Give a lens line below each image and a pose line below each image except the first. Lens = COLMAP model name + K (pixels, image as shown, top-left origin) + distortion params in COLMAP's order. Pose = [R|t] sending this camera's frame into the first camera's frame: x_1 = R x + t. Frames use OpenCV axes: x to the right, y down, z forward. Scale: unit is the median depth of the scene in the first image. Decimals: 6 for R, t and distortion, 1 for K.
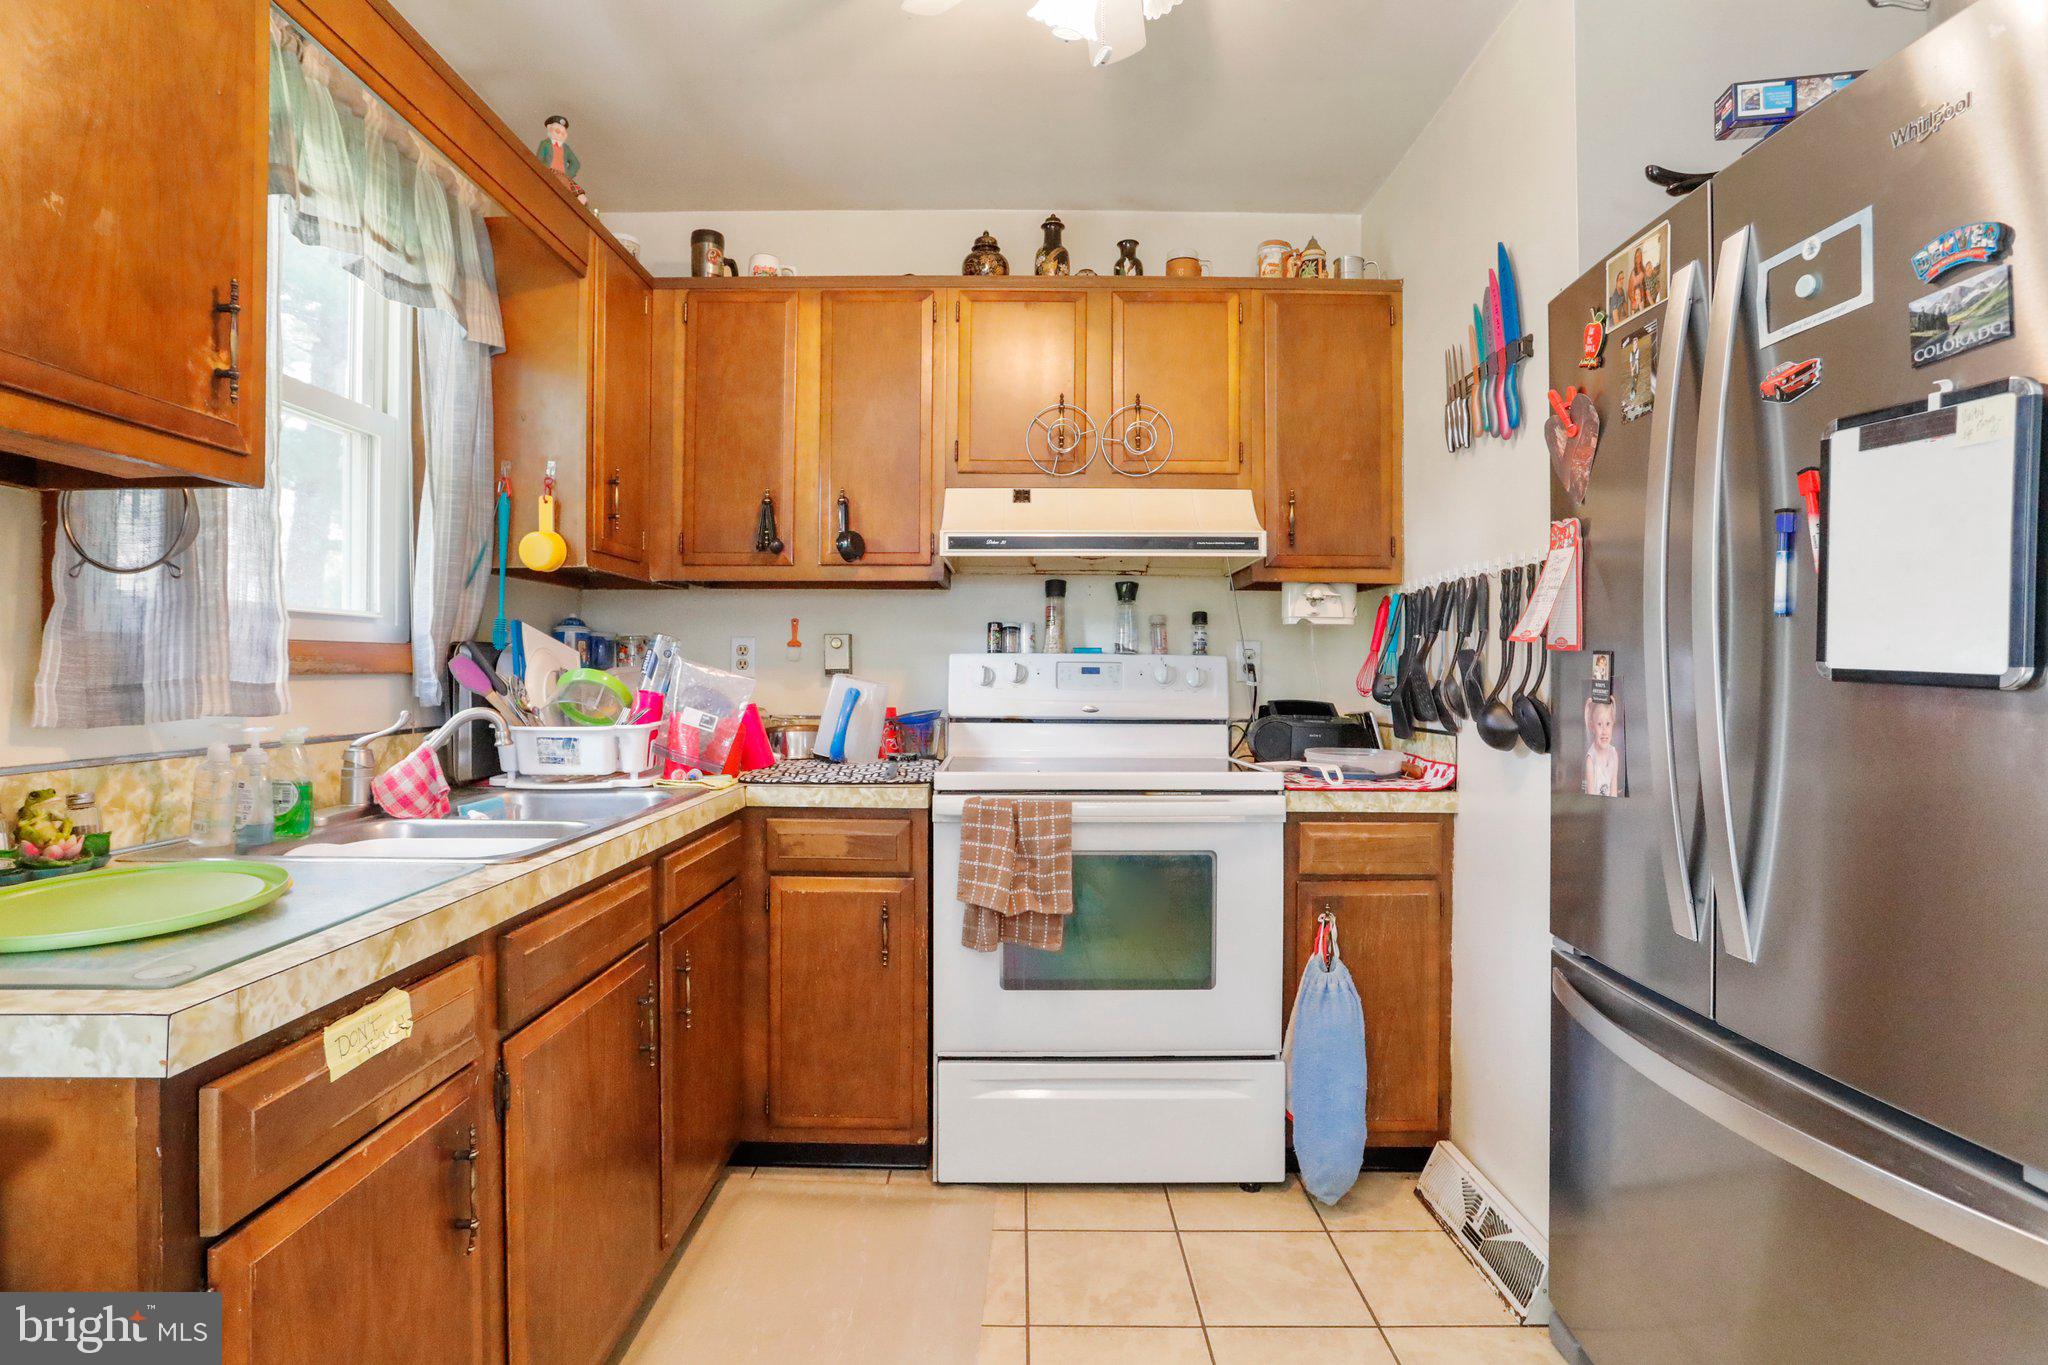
lens RADIAL K [[1043.9, 0, 1024.0], [0, 1043.9, 682.5], [0, 0, 1]] dist [-0.060969, 0.034152]
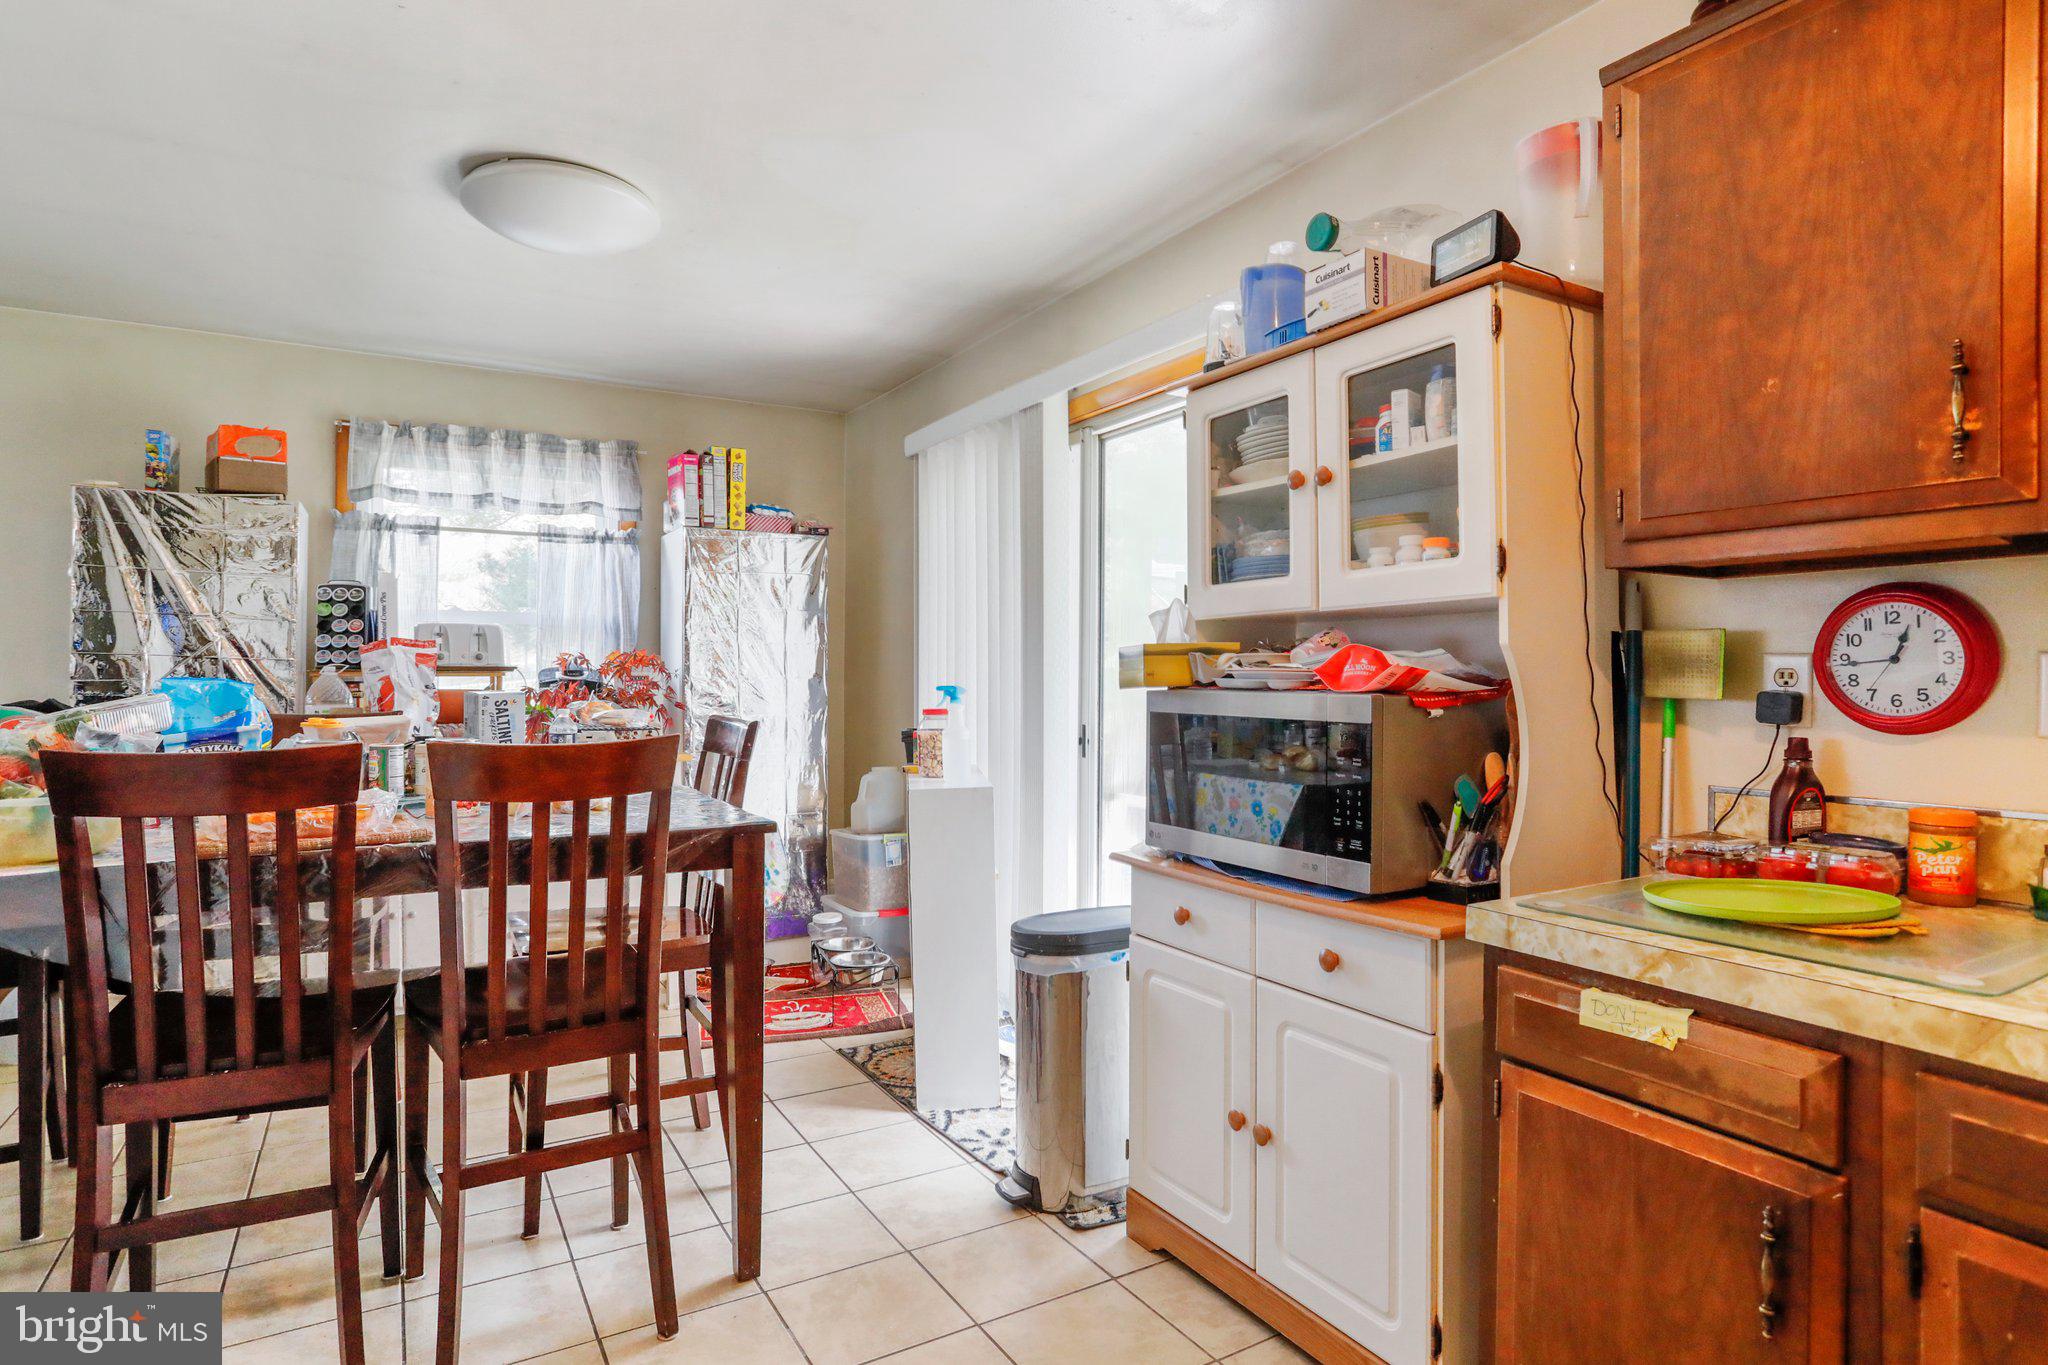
lens RADIAL K [[1119.0, 0, 1024.0], [0, 1119.0, 682.5], [0, 0, 1]] dist [-0.001392, -0.000229]
pose [[-0.856334, 0.001028, -0.516421, 0.299825], [-0.008137, 0.999847, 0.015483, -0.035396], [0.516358, 0.017460, -0.856195, 0.760260]]
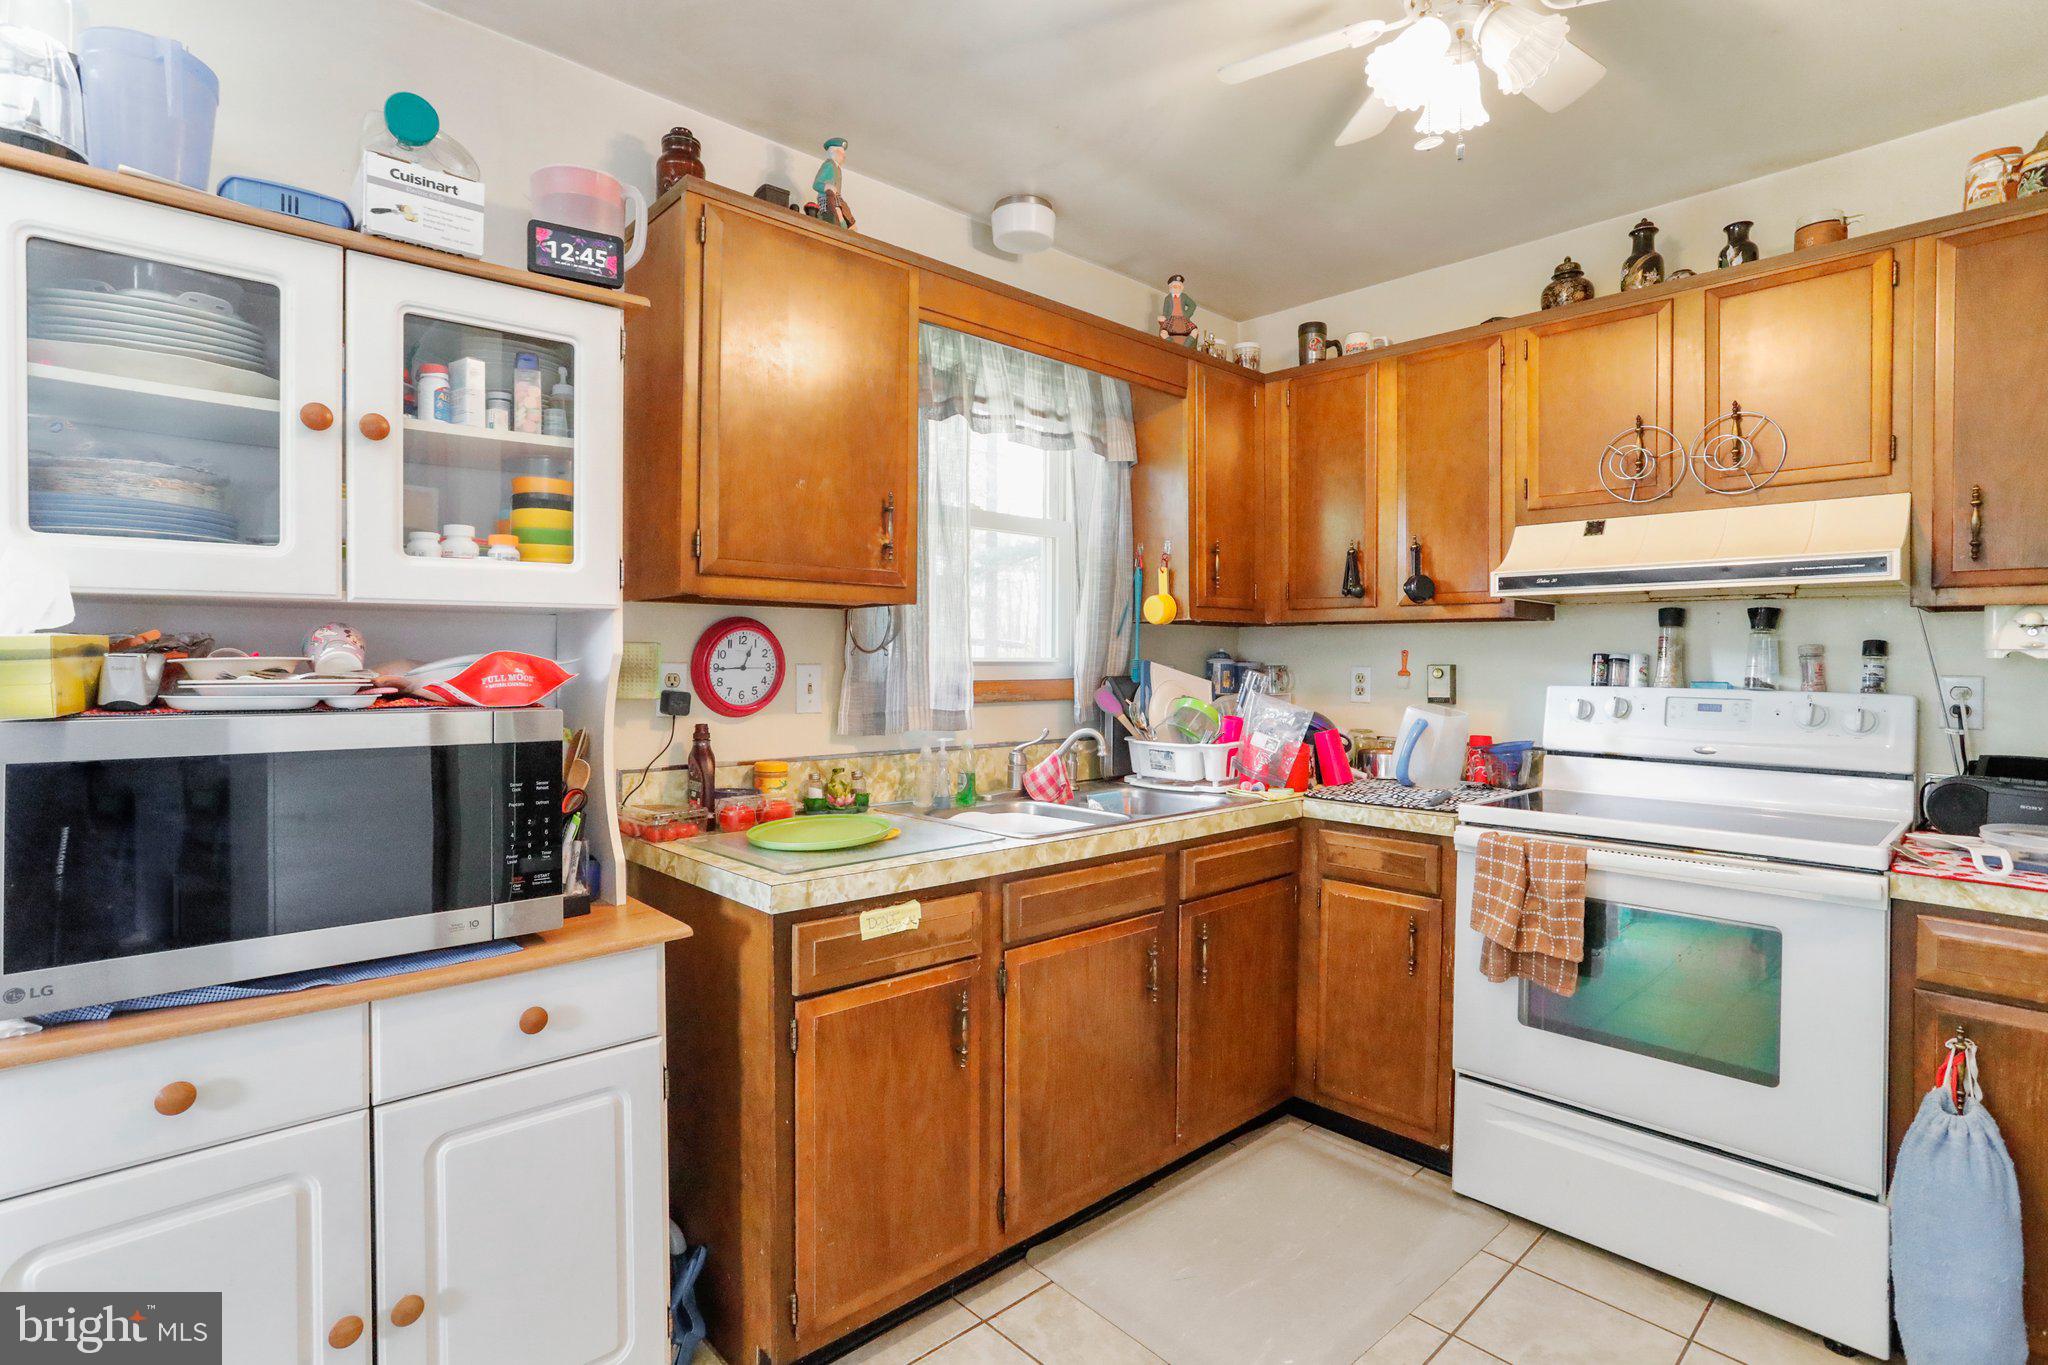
lens RADIAL K [[1018.5, 0, 1024.0], [0, 1018.5, 682.5], [0, 0, 1]] dist [-0.065986, 0.046333]
pose [[0.685215, 0.018273, -0.728111, 0.352924], [-0.012936, 0.999833, 0.012918, -0.045329], [0.728226, 0.000568, 0.685337, -0.027166]]
